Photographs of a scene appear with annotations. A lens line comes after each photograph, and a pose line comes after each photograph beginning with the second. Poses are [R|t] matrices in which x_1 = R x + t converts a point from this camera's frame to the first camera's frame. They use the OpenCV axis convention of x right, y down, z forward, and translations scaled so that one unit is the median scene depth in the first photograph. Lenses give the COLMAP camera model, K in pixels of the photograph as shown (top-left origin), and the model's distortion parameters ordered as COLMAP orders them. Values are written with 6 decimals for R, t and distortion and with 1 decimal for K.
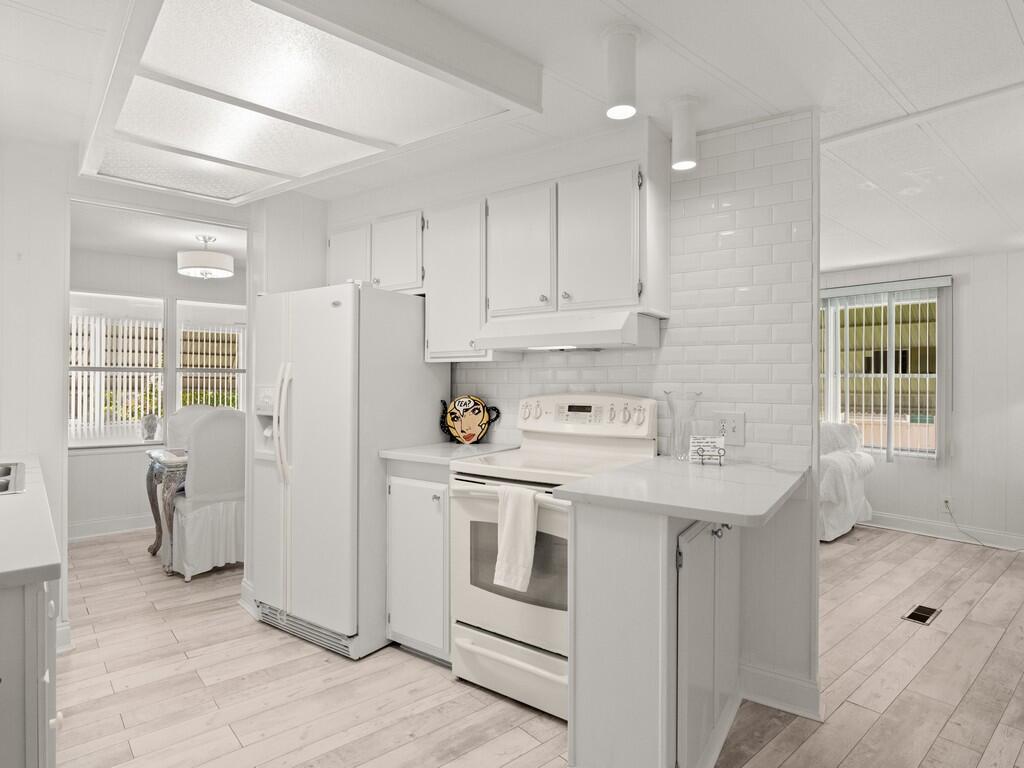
lens RADIAL K [[509.6, 0, 509.0], [0, 509.6, 380.4], [0, 0, 1]] dist [-0.014782, -0.000589]
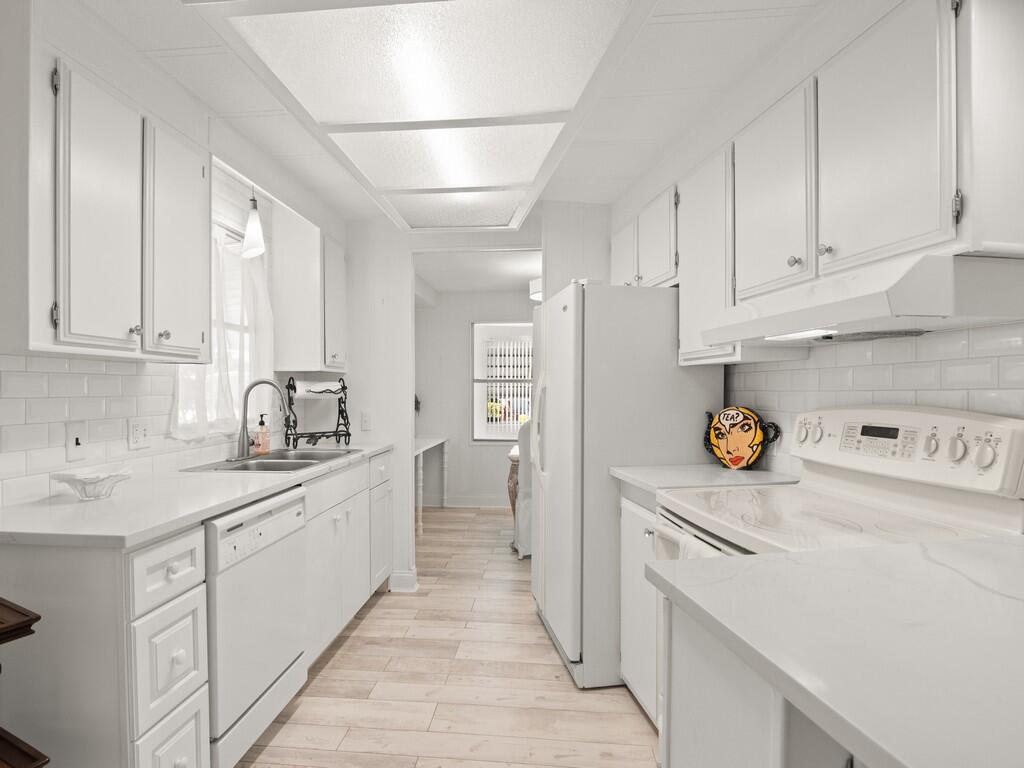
lens RADIAL K [[486.1, 0, 509.8], [0, 486.1, 397.7], [0, 0, 1]] dist [-0.001129, -0.021308]
pose [[0.723478, 0.005254, -0.690327, 0.186338], [0.008018, 0.999840, 0.016013, 0.001455], [0.690301, -0.017120, 0.723320, 0.236305]]
